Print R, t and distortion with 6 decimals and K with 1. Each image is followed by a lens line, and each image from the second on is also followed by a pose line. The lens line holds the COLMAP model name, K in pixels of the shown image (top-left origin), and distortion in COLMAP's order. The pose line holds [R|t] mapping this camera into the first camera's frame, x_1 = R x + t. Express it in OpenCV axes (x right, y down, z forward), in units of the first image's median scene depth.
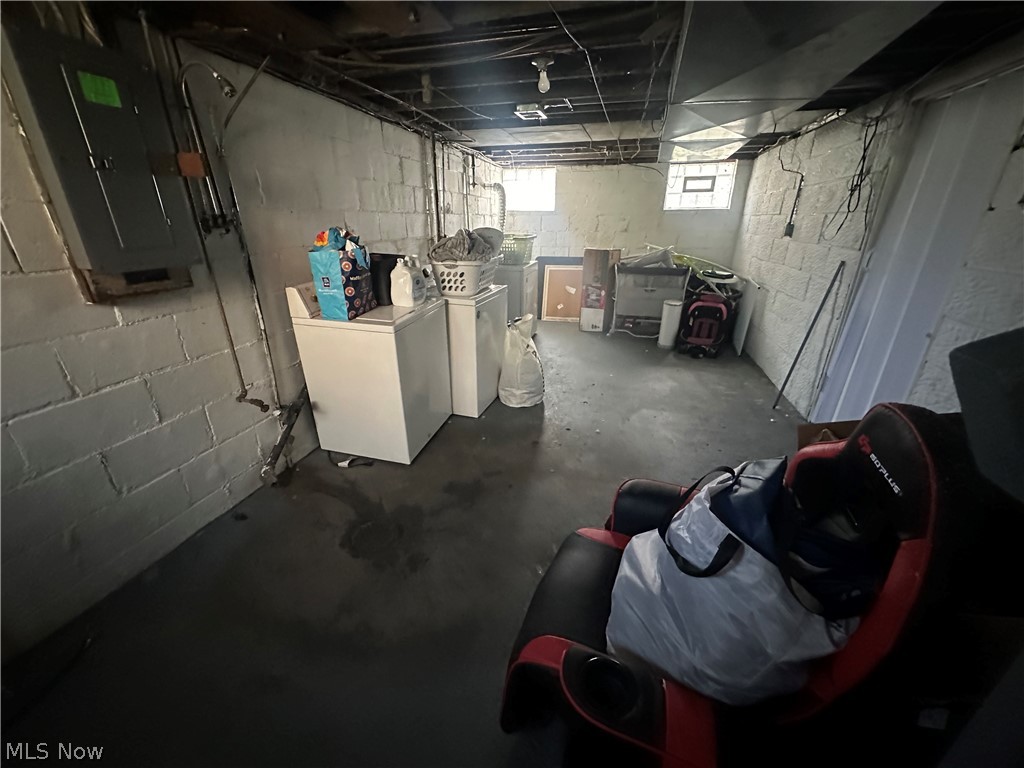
lens RADIAL K [[403.6, 0, 512.2], [0, 403.6, 385.0], [0, 0, 1]] dist [-0.007985, 0.000727]
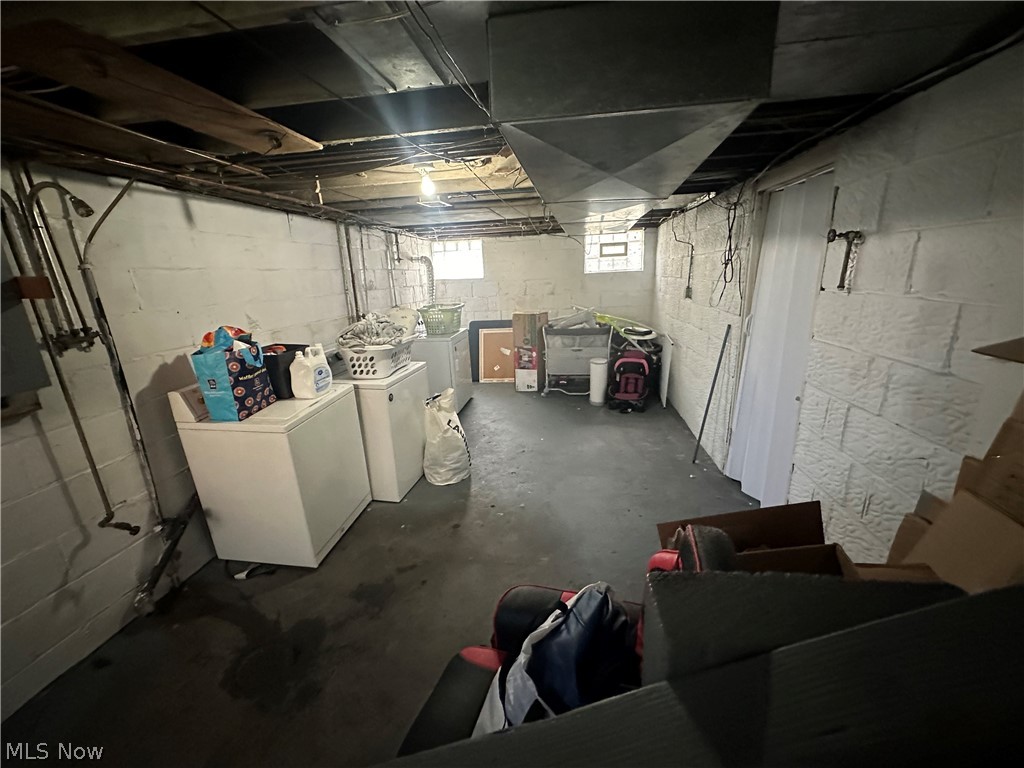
lens RADIAL K [[403.6, 0, 513.6], [0, 403.6, 383.7], [0, 0, 1]] dist [-0.007985, 0.000727]
pose [[0.992450, -0.070960, 0.100041, 0.115588], [0.082681, 0.989524, -0.118350, -0.065469], [-0.090595, 0.125728, 0.987920, -0.003177]]
